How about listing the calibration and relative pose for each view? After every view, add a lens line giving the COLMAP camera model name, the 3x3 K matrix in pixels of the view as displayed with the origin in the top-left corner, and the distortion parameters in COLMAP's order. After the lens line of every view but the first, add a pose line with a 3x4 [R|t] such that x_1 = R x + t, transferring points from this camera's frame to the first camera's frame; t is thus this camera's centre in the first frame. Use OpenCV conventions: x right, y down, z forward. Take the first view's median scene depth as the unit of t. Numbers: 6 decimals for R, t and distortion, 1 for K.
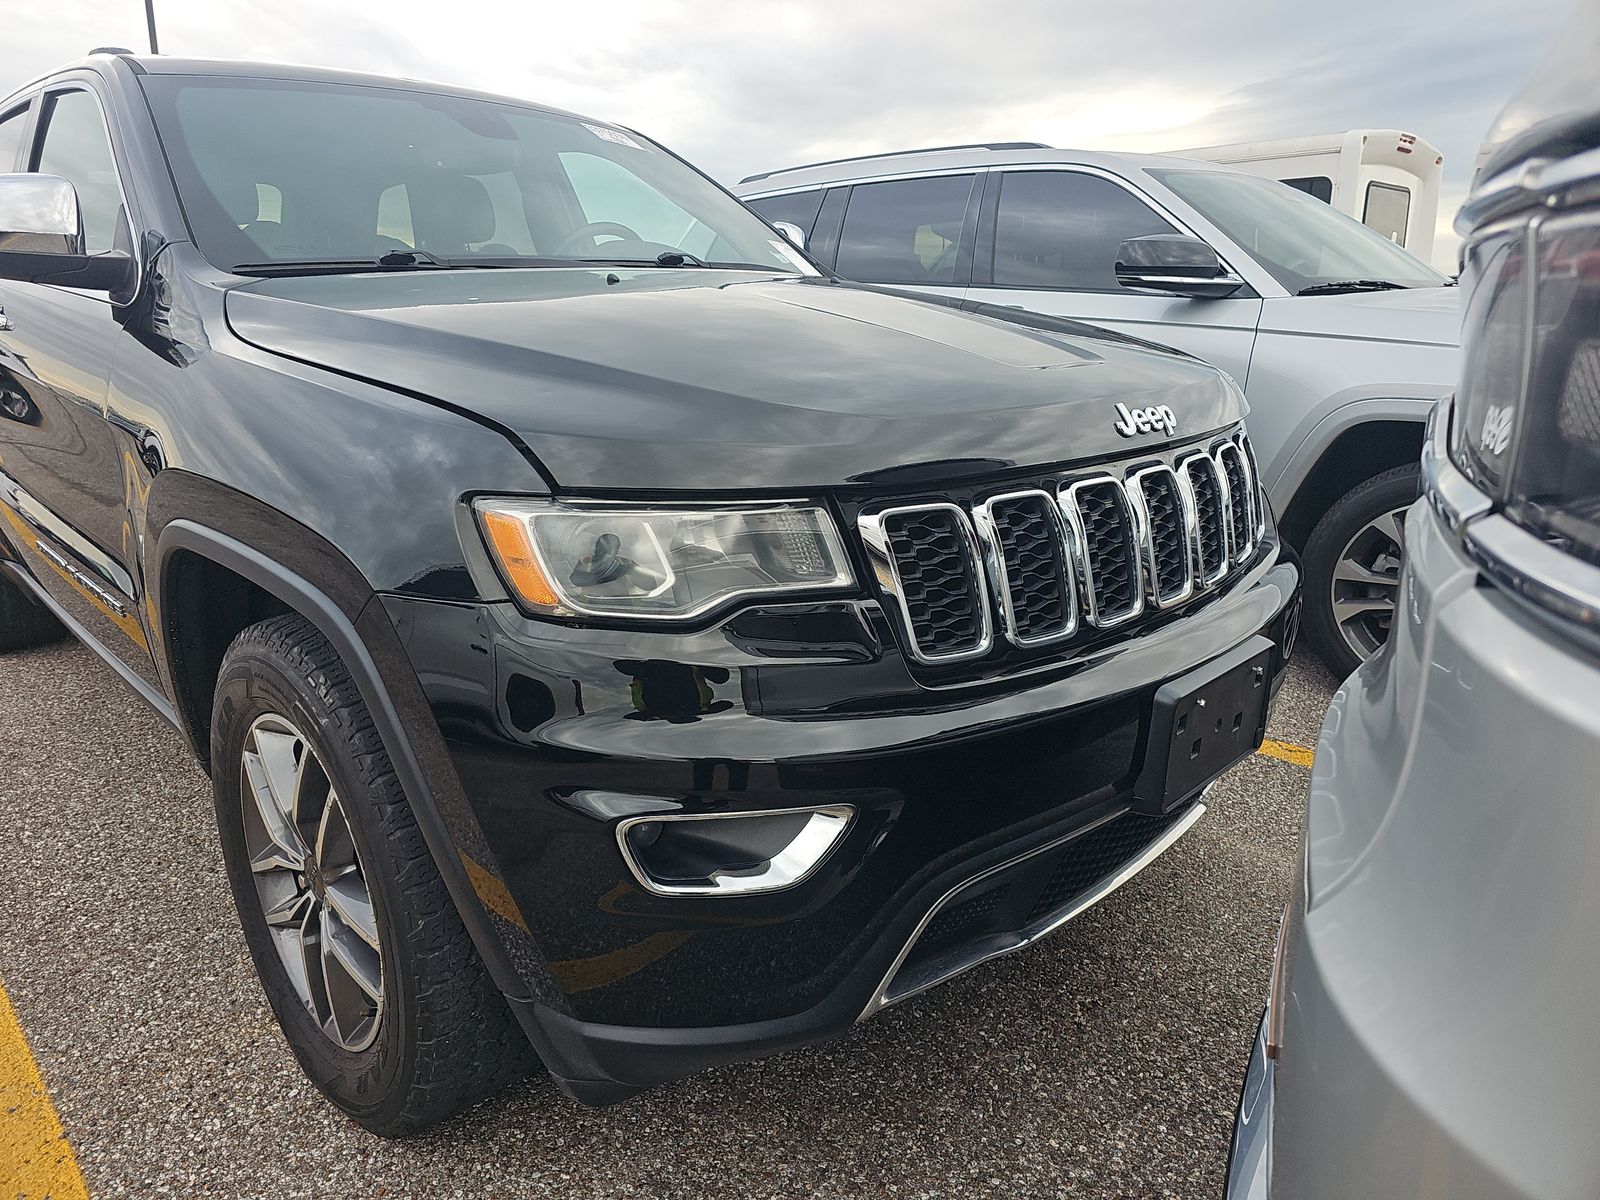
lens RADIAL K [[1067.6, 0, 788.6], [0, 1067.6, 597.7], [0, 0, 1]] dist [0.045790, -0.039297]
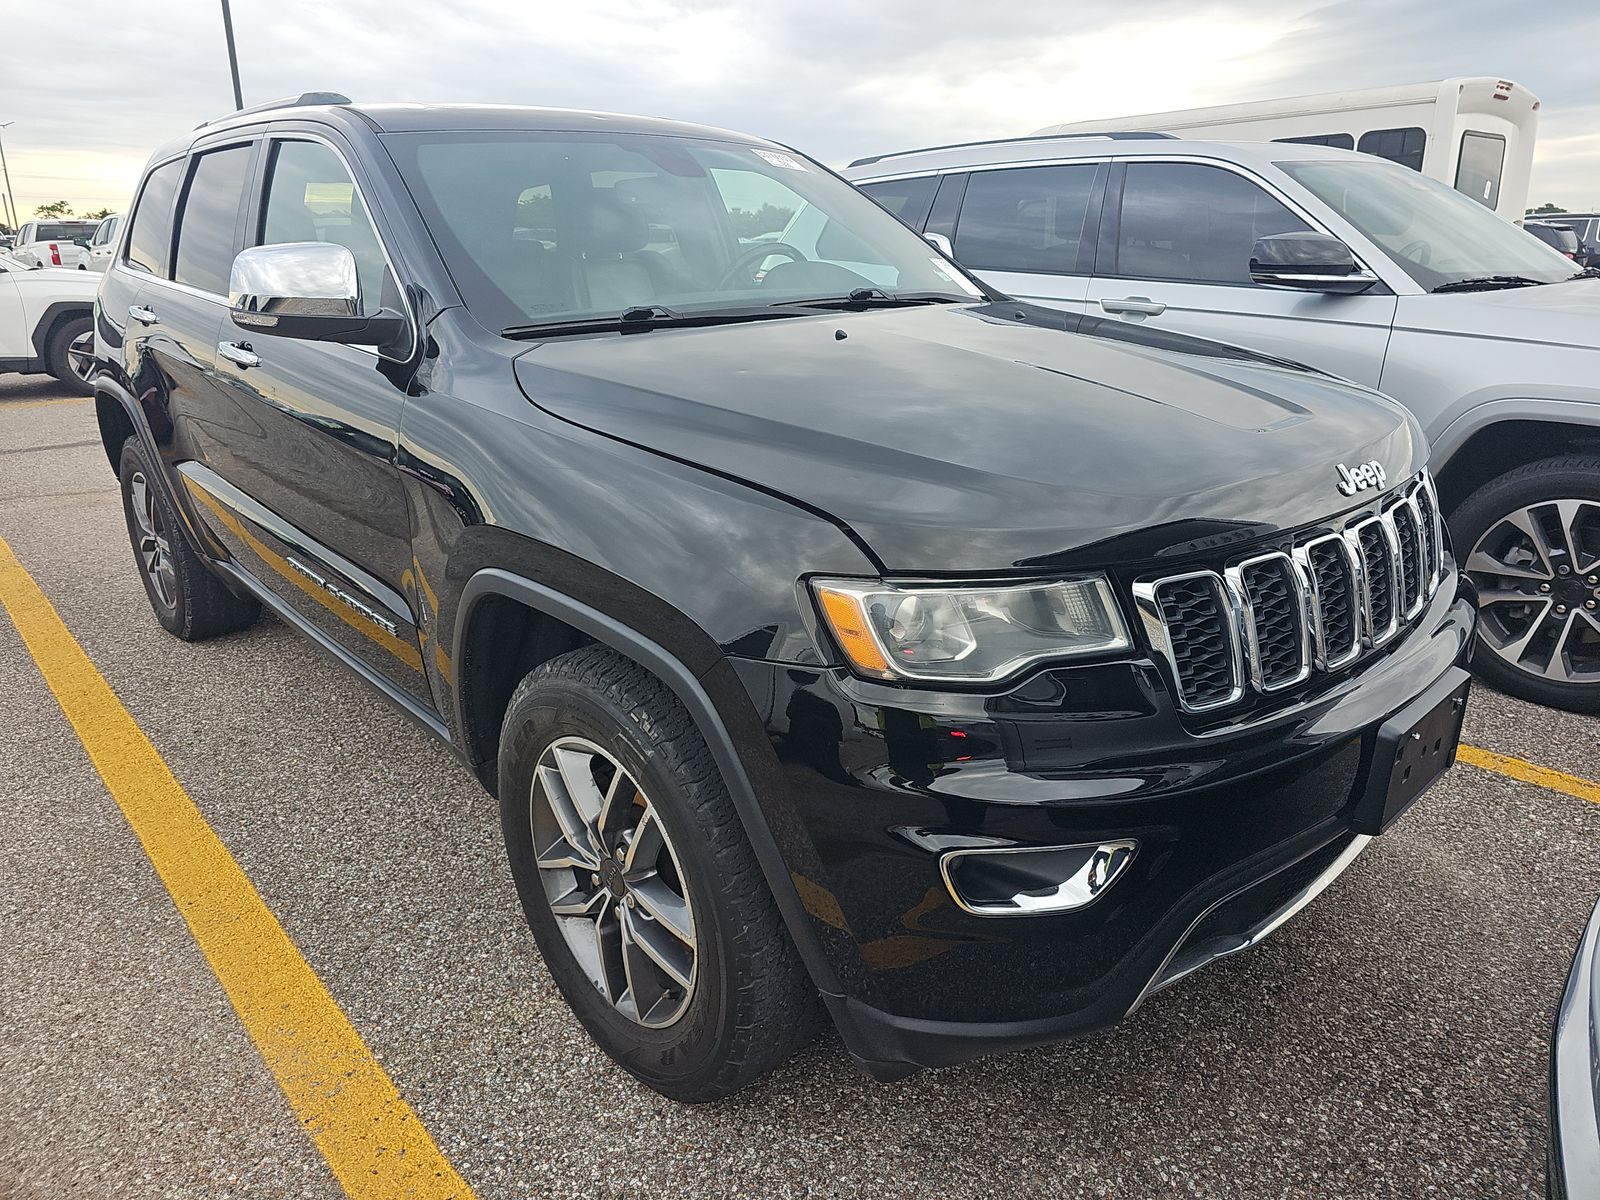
lens RADIAL K [[1067.6, 0, 804.2], [0, 1067.6, 586.5], [0, 0, 1]] dist [0.045790, -0.039297]
pose [[0.999314, -0.004772, -0.036716, -0.187649], [0.006197, 0.999228, 0.038793, -0.093674], [0.036502, -0.038994, 0.998572, -0.124543]]
